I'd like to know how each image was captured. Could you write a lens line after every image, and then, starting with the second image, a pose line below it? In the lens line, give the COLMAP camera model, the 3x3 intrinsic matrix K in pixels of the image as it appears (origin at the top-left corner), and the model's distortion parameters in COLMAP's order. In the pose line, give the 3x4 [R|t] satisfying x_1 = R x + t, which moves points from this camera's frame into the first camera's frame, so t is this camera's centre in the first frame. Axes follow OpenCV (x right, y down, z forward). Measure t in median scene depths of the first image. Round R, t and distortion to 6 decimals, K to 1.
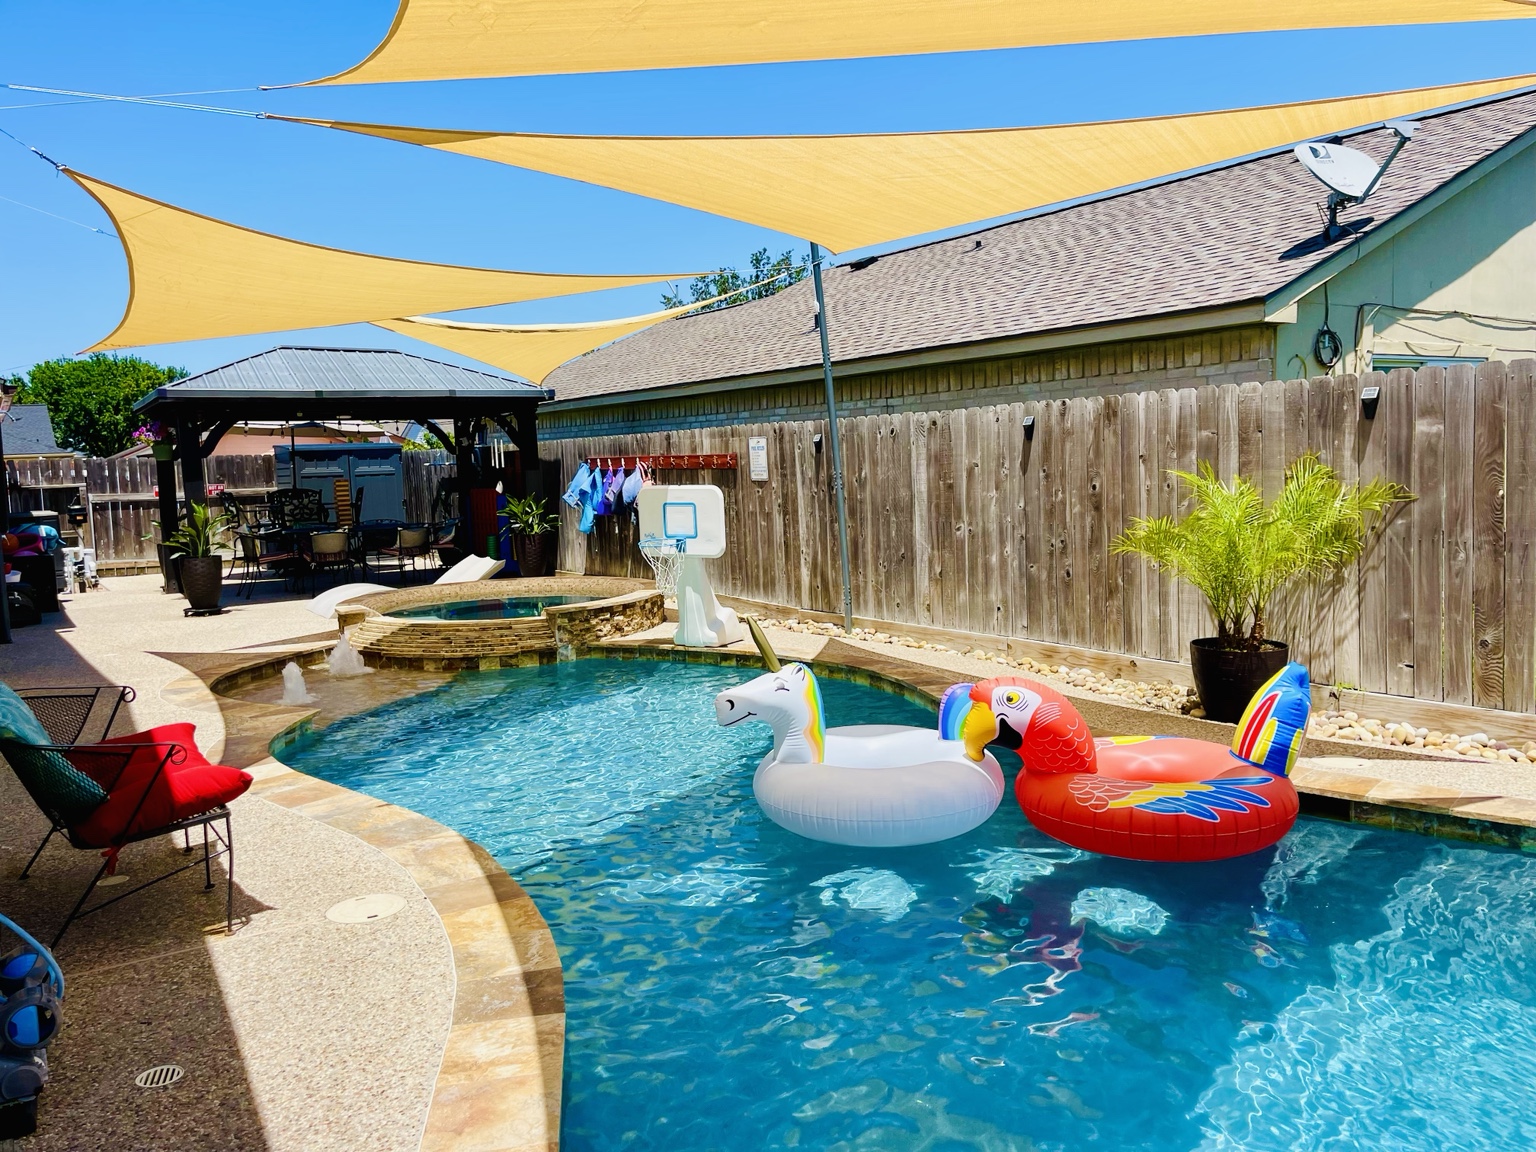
lens RADIAL K [[1095.3, 0, 725.0], [0, 1095.3, 510.2], [0, 0, 1]] dist [0.084849, -0.001610]
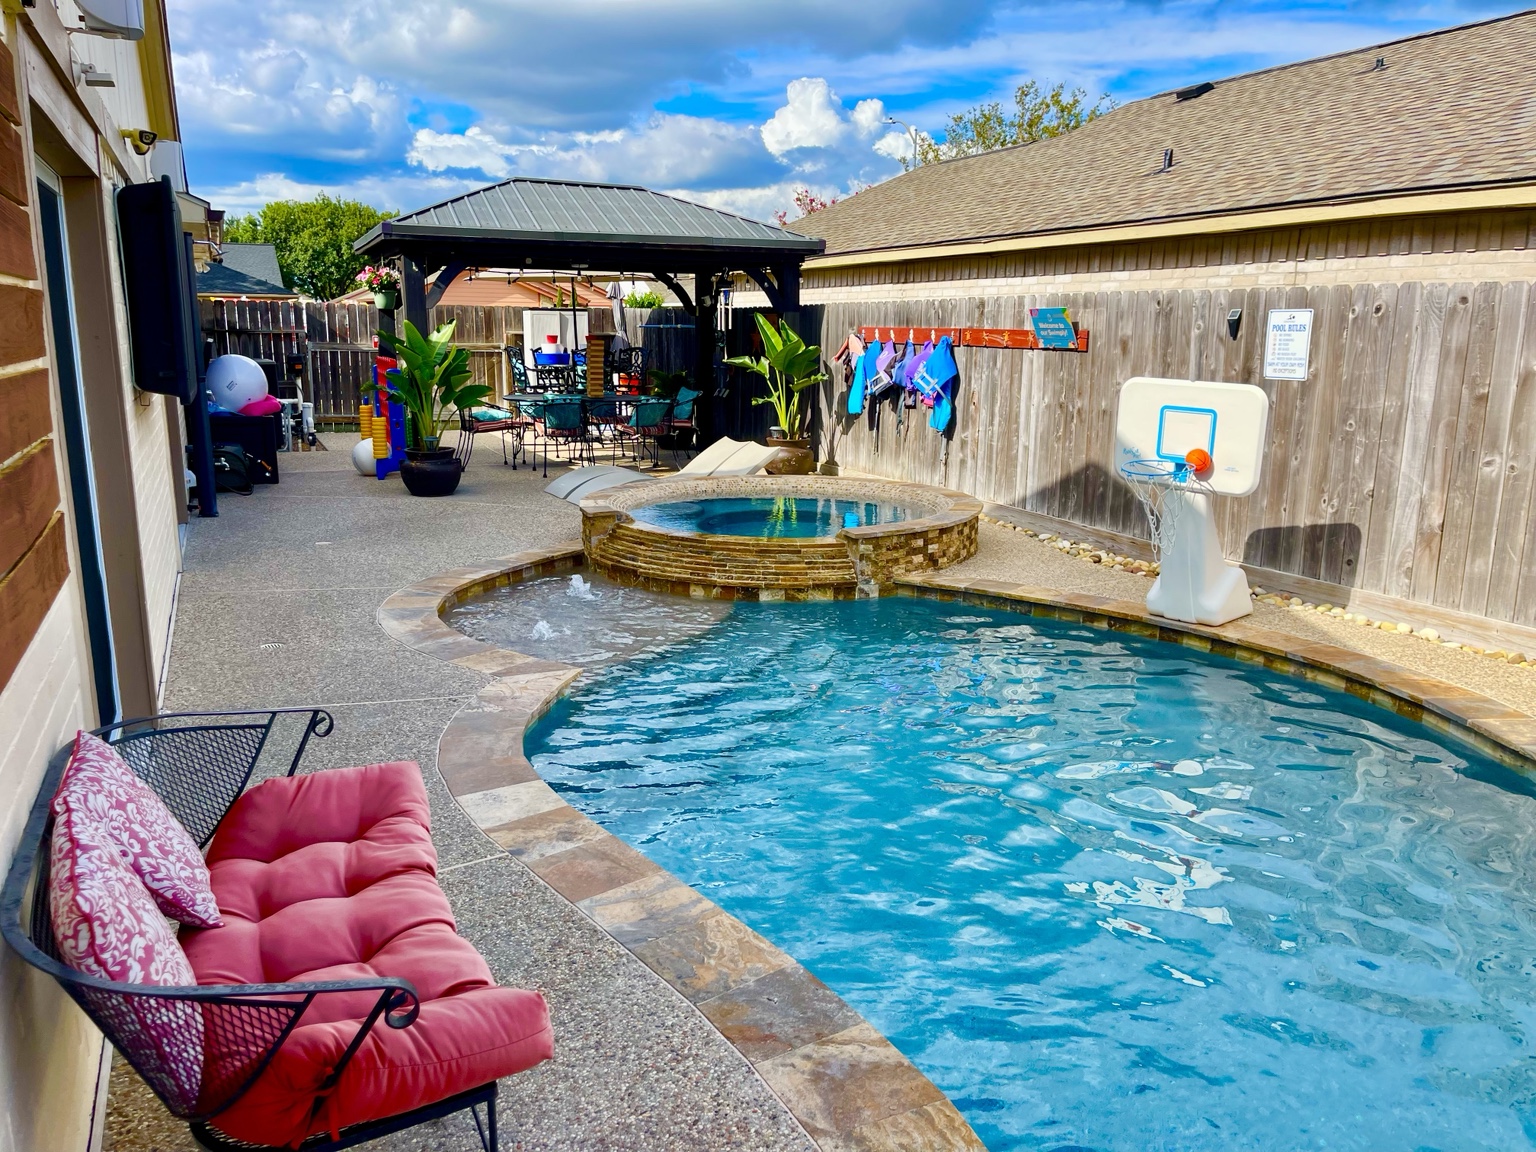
lens RADIAL K [[1093.4, 0, 754.8], [0, 1093.4, 574.9], [0, 0, 1]] dist [0.069834, -0.082119]
pose [[0.988131, 0.078893, -0.131809, -0.122523], [-0.054938, 0.982787, 0.176384, -0.009907], [0.143455, -0.167049, 0.975456, 0.247512]]
